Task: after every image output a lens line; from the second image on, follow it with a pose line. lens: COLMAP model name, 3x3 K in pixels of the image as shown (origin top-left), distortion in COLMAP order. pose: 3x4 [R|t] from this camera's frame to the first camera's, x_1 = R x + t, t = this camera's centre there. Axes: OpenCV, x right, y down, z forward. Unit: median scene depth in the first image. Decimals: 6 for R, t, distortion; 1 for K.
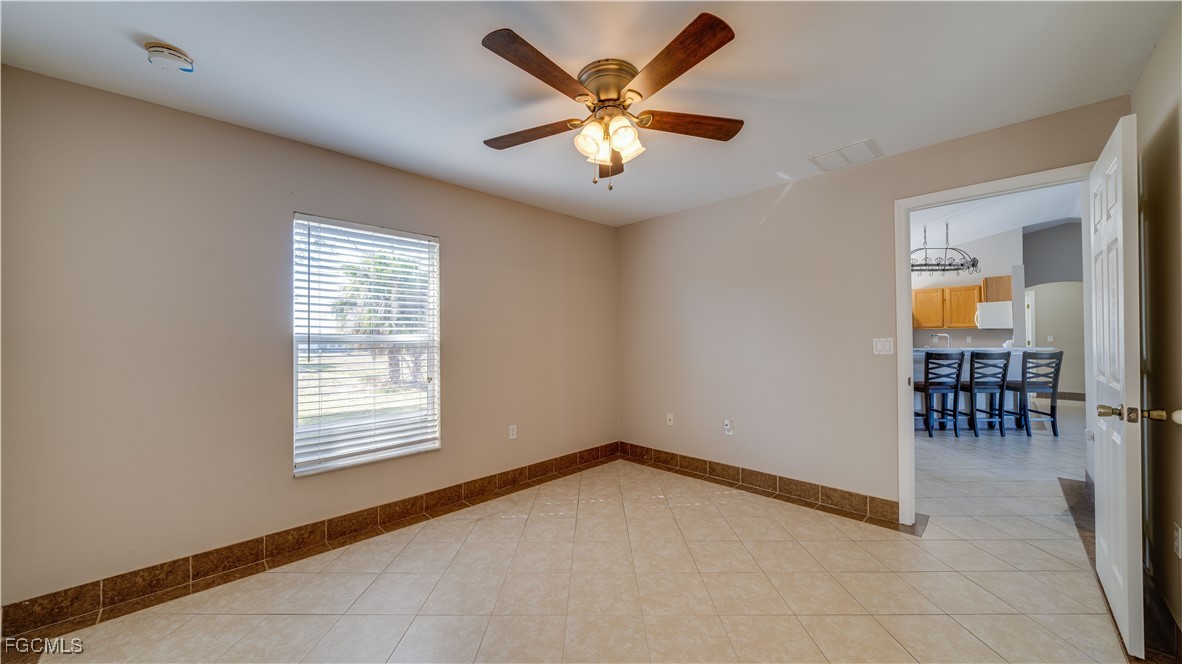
lens RADIAL K [[404.4, 0, 603.6], [0, 404.4, 335.5], [0, 0, 1]] dist [-0.000661, 0.000010]
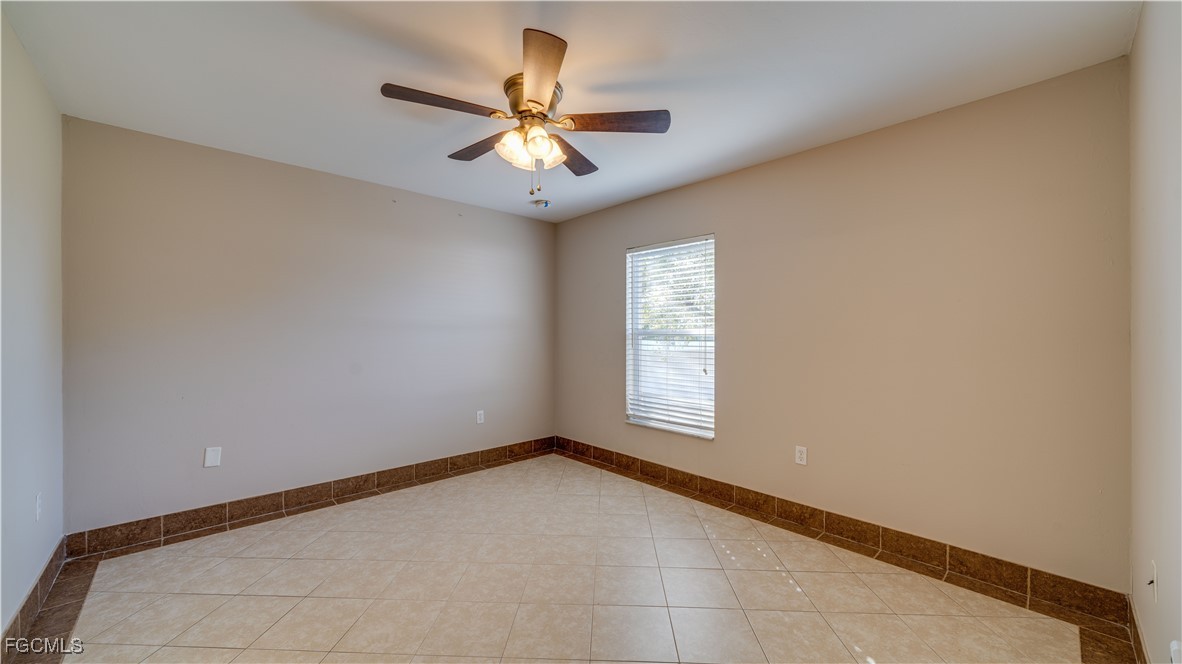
lens RADIAL K [[441.8, 0, 592.3], [0, 441.8, 334.4], [0, 0, 1]] dist [-0.000416, -0.000135]
pose [[-0.035520, 0.009420, -0.999325, 0.495070], [0.002405, 0.999953, 0.009341, 0.001215], [0.999366, -0.002072, -0.035541, 0.505041]]
